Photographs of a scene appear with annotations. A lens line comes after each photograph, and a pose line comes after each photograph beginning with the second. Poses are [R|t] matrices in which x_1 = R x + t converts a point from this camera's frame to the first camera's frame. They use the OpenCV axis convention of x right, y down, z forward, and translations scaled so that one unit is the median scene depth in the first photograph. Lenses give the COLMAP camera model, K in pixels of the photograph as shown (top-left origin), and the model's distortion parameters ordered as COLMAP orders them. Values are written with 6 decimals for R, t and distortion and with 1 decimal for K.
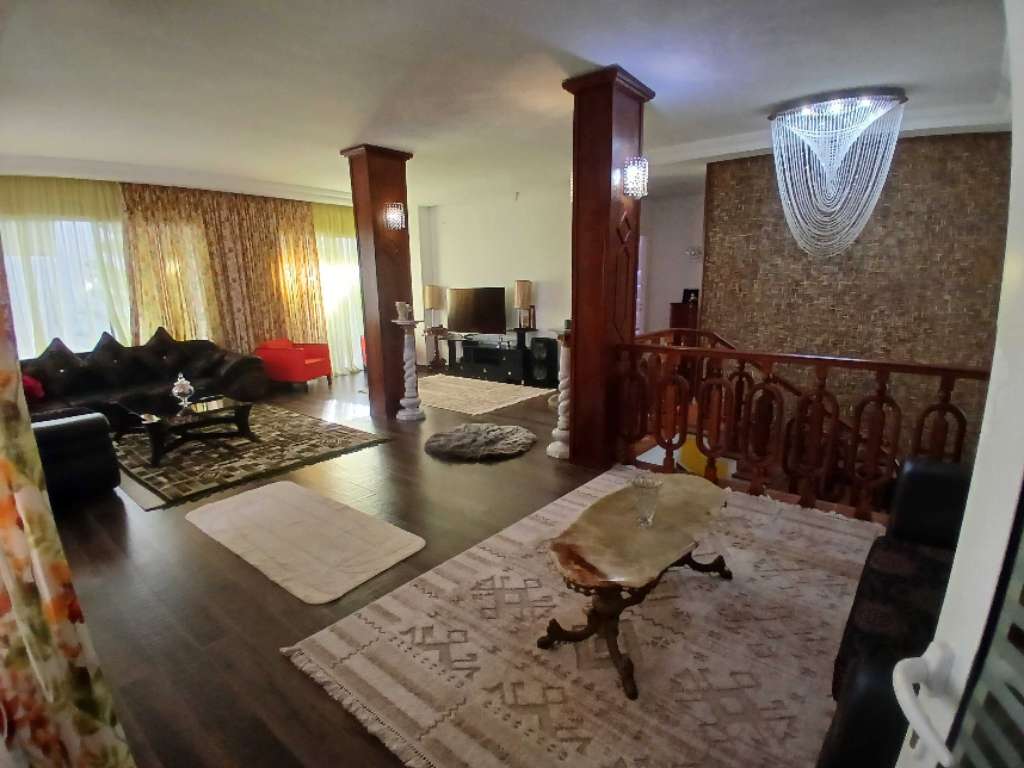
lens RADIAL K [[510.9, 0, 506.3], [0, 510.9, 399.0], [0, 0, 1]] dist [0.005824, -0.047475]
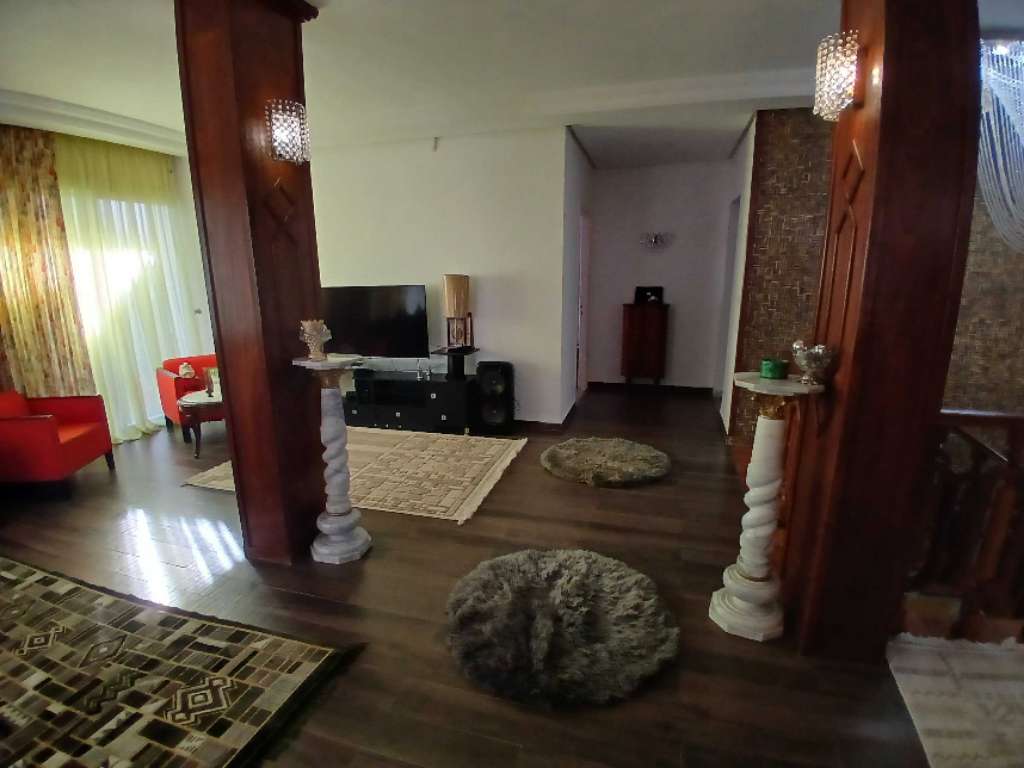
lens RADIAL K [[510.9, 0, 506.3], [0, 510.9, 399.0], [0, 0, 1]] dist [0.005824, -0.047475]
pose [[0.920003, -0.087112, 0.382108, -0.227186], [0.082192, 0.996188, 0.029214, -0.118081], [-0.383197, 0.004529, 0.923656, 0.501648]]
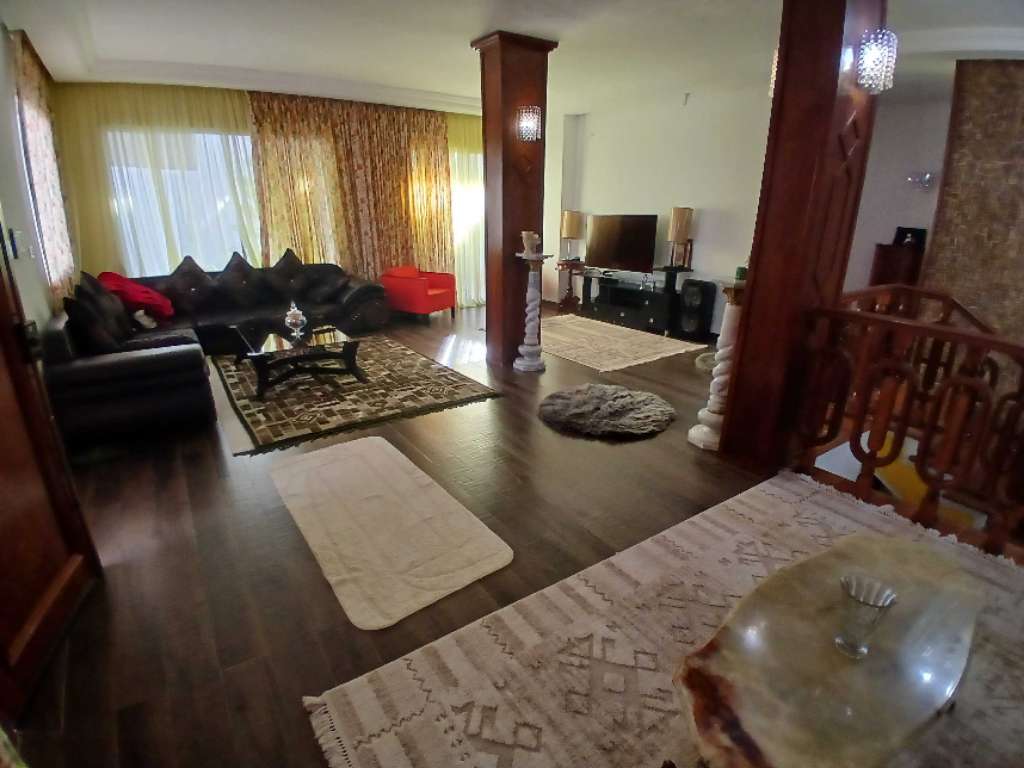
lens RADIAL K [[510.9, 0, 506.3], [0, 510.9, 399.0], [0, 0, 1]] dist [0.005824, -0.047475]
pose [[0.962215, 0.113345, -0.247580, -0.000766], [-0.078372, 0.986052, 0.146833, -0.038017], [0.260770, -0.121881, 0.957676, 0.147368]]
